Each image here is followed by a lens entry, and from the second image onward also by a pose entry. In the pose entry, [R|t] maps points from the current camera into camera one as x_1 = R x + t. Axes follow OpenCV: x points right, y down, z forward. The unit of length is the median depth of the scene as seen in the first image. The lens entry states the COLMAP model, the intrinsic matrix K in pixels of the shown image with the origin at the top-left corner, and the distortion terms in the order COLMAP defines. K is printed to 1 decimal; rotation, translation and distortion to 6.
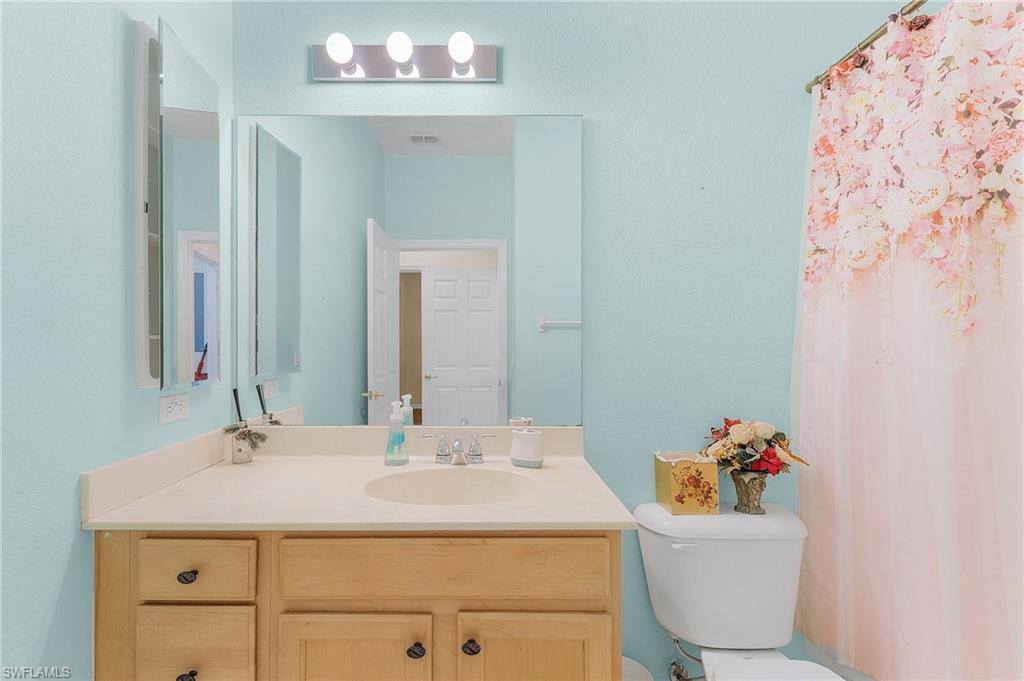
lens RADIAL K [[465.7, 0, 487.6], [0, 465.7, 367.2], [0, 0, 1]] dist [0.013850, -0.002828]
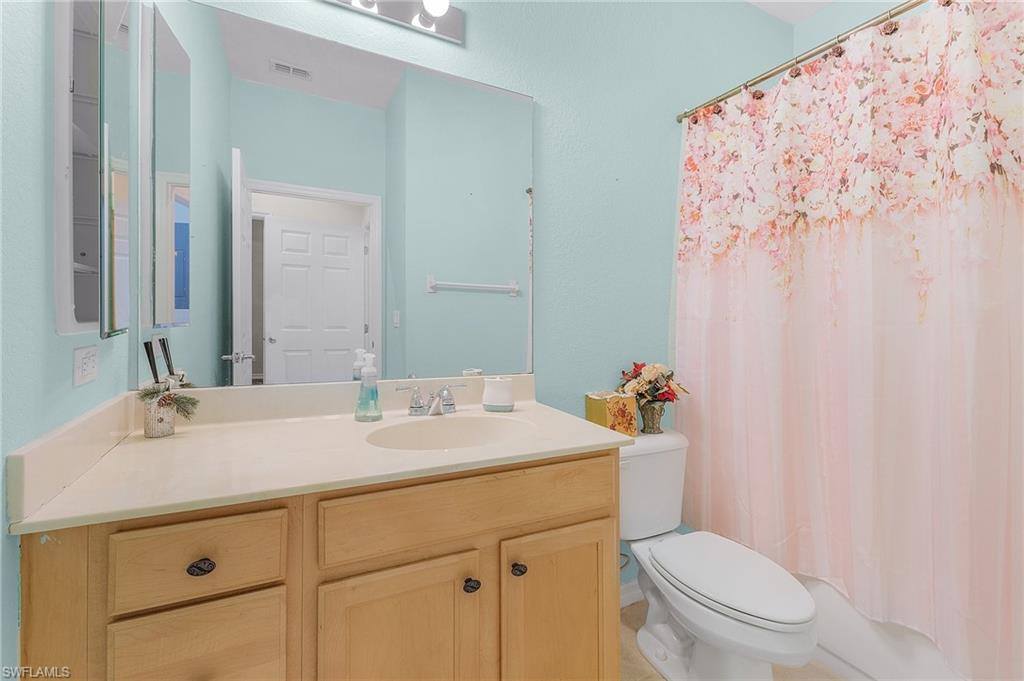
lens RADIAL K [[465.7, 0, 508.0], [0, 465.7, 338.6], [0, 0, 1]] dist [0.013850, -0.002828]
pose [[0.882136, -0.000819, 0.470995, -0.424218], [-0.001247, 0.999991, 0.004073, 0.041258], [-0.470994, -0.004180, 0.882127, 0.037904]]
